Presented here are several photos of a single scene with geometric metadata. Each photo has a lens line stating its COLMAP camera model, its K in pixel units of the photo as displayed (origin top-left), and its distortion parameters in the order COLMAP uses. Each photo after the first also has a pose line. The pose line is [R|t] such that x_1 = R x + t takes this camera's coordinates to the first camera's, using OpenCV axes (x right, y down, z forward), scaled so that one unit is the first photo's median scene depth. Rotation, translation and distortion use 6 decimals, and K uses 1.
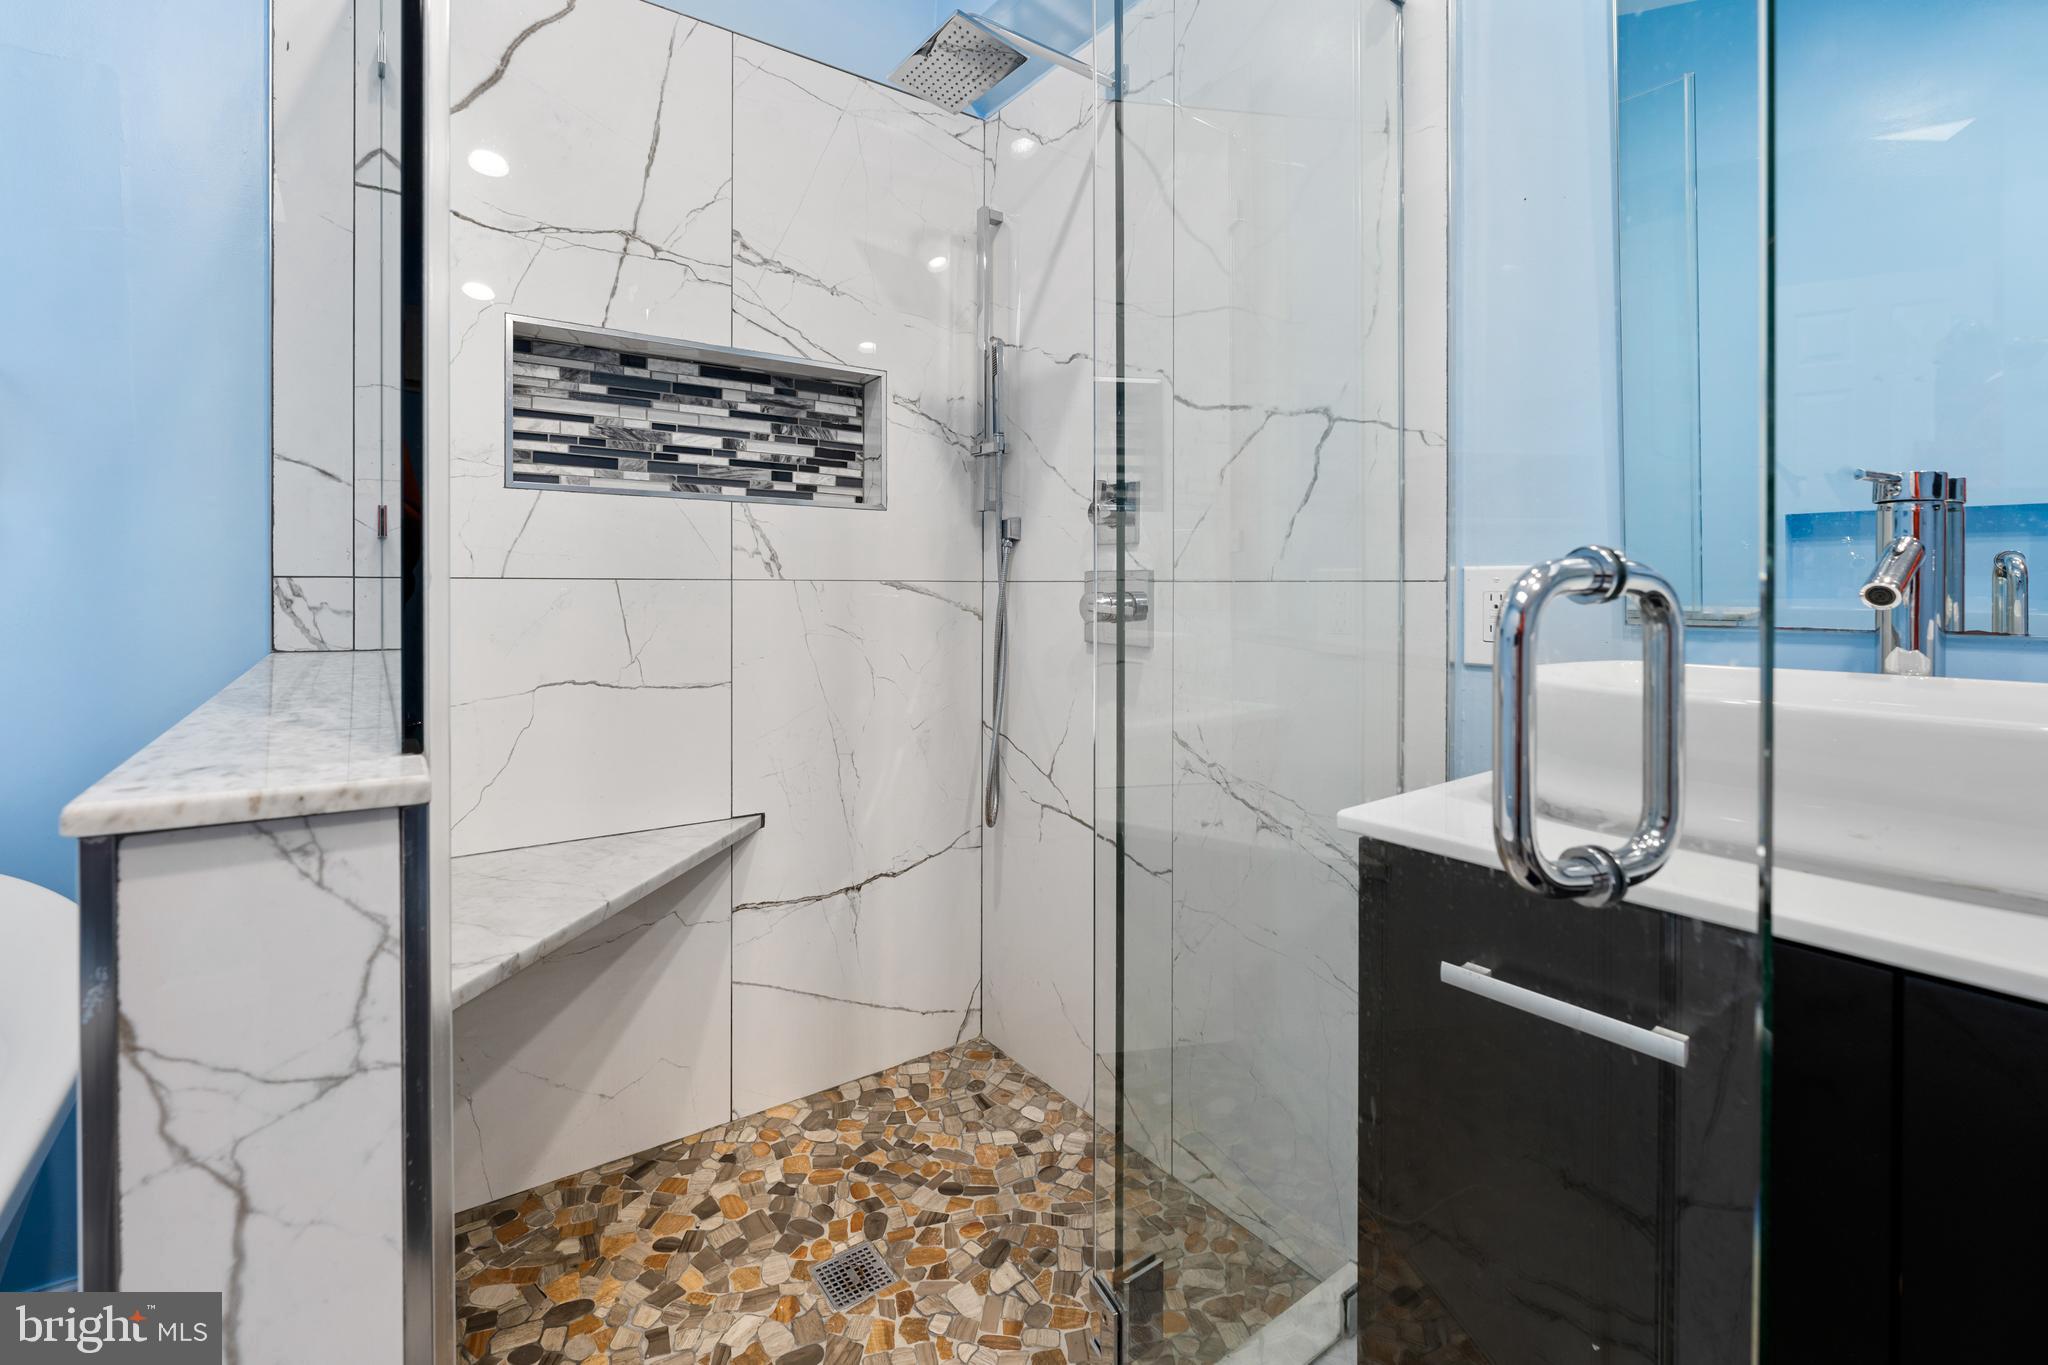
lens RADIAL K [[910.1, 0, 990.5], [0, 910.1, 586.2], [0, 0, 1]] dist [-0.006976, 0.002726]
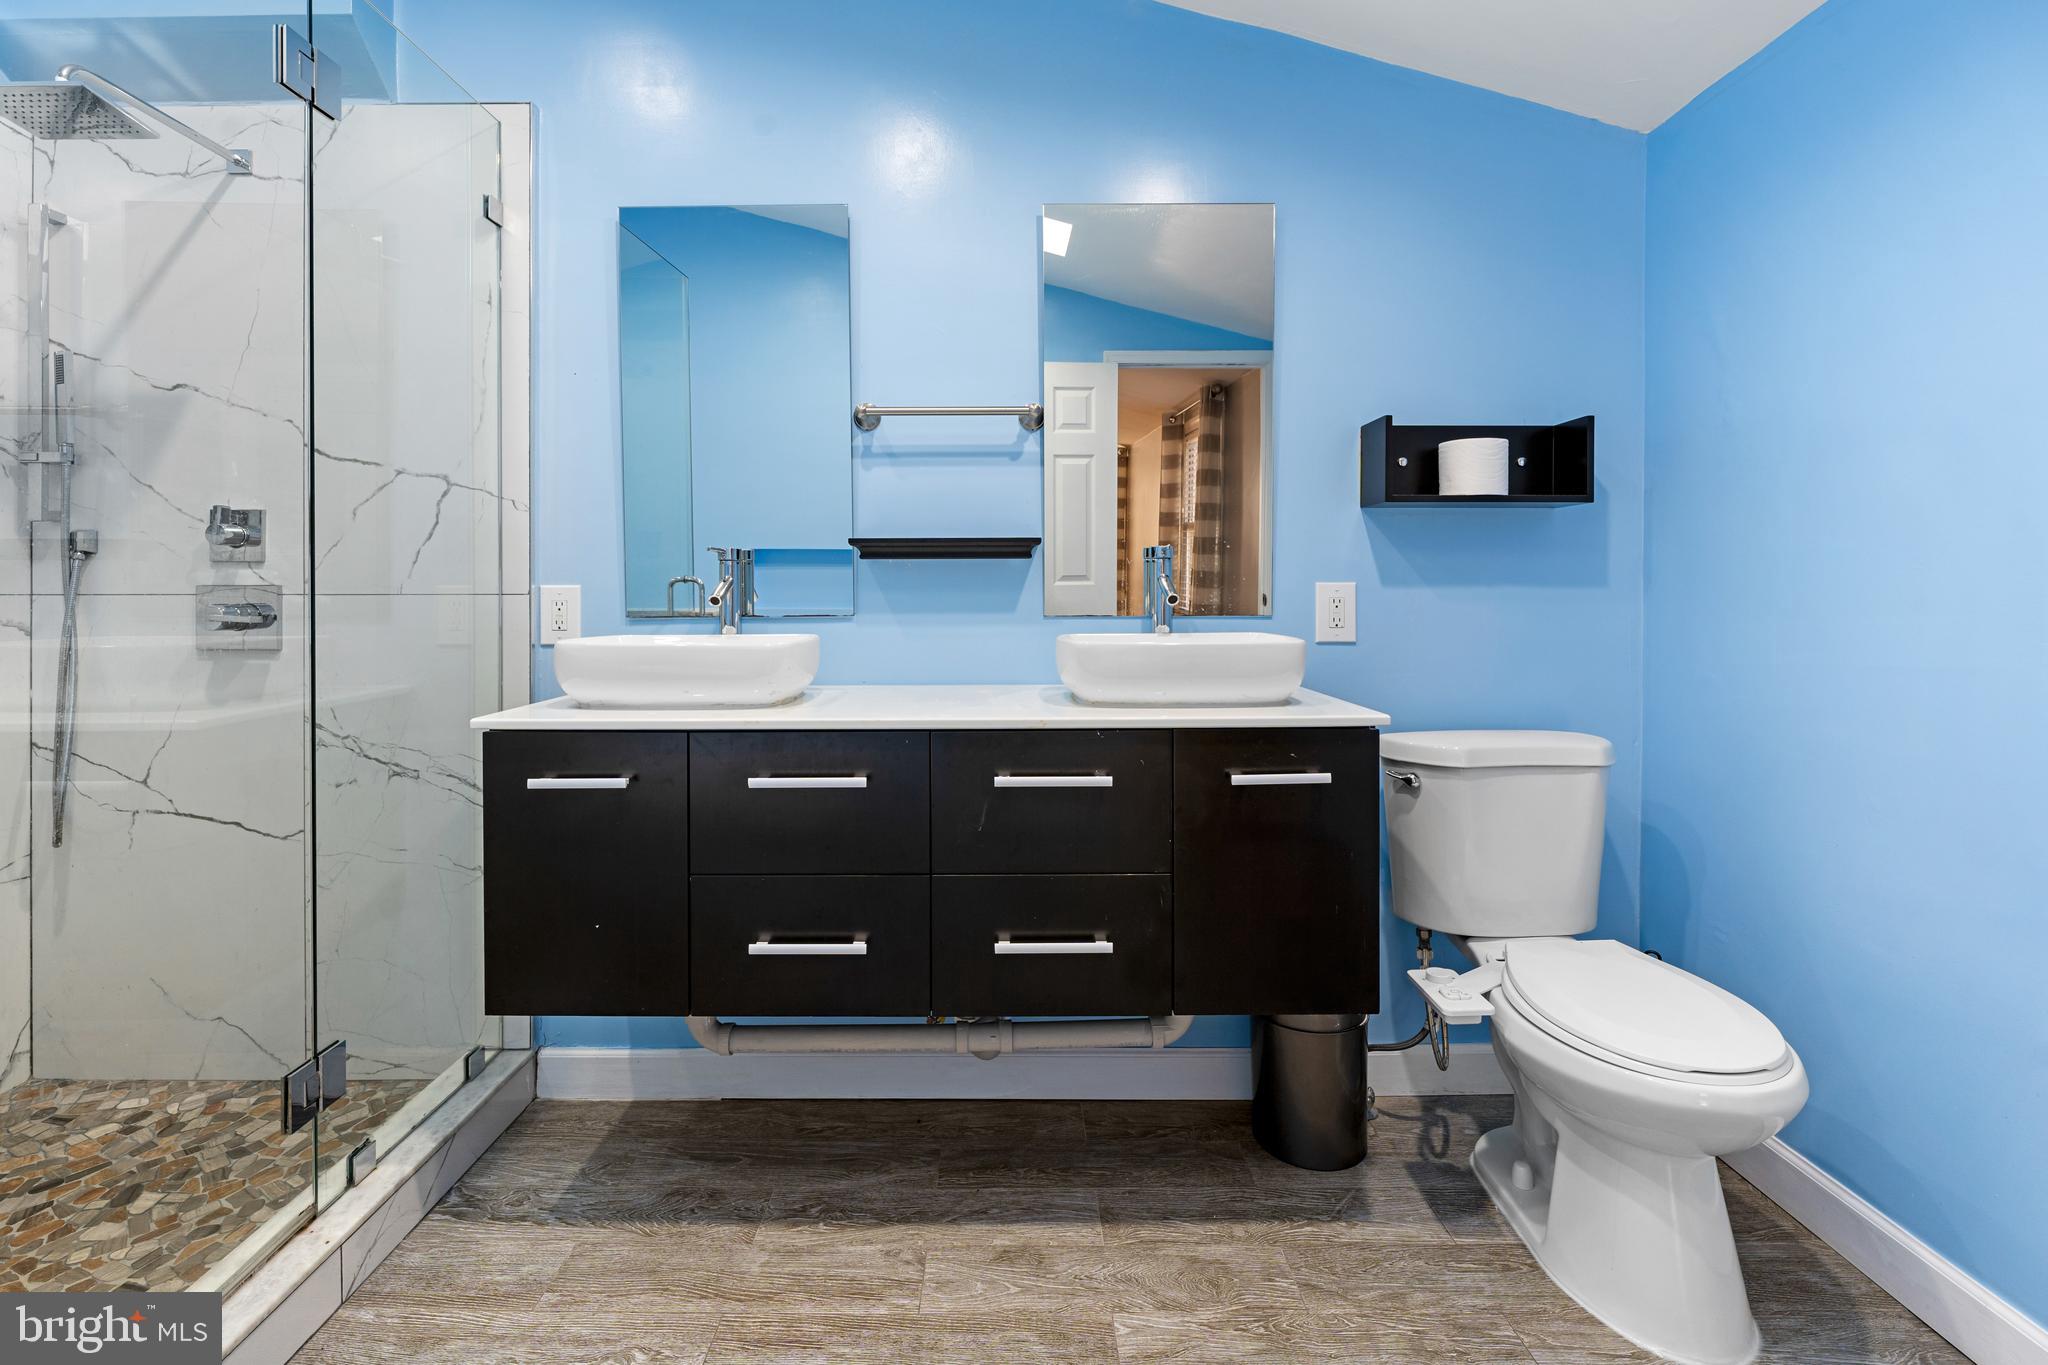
lens RADIAL K [[910.1, 0, 1013.9], [0, 910.1, 593.6], [0, 0, 1]] dist [-0.006976, 0.002726]
pose [[0.577503, -0.004025, 0.816378, -0.246513], [0.004444, 0.999989, 0.001787, -0.004434], [-0.816376, 0.002597, 0.577515, -0.490839]]
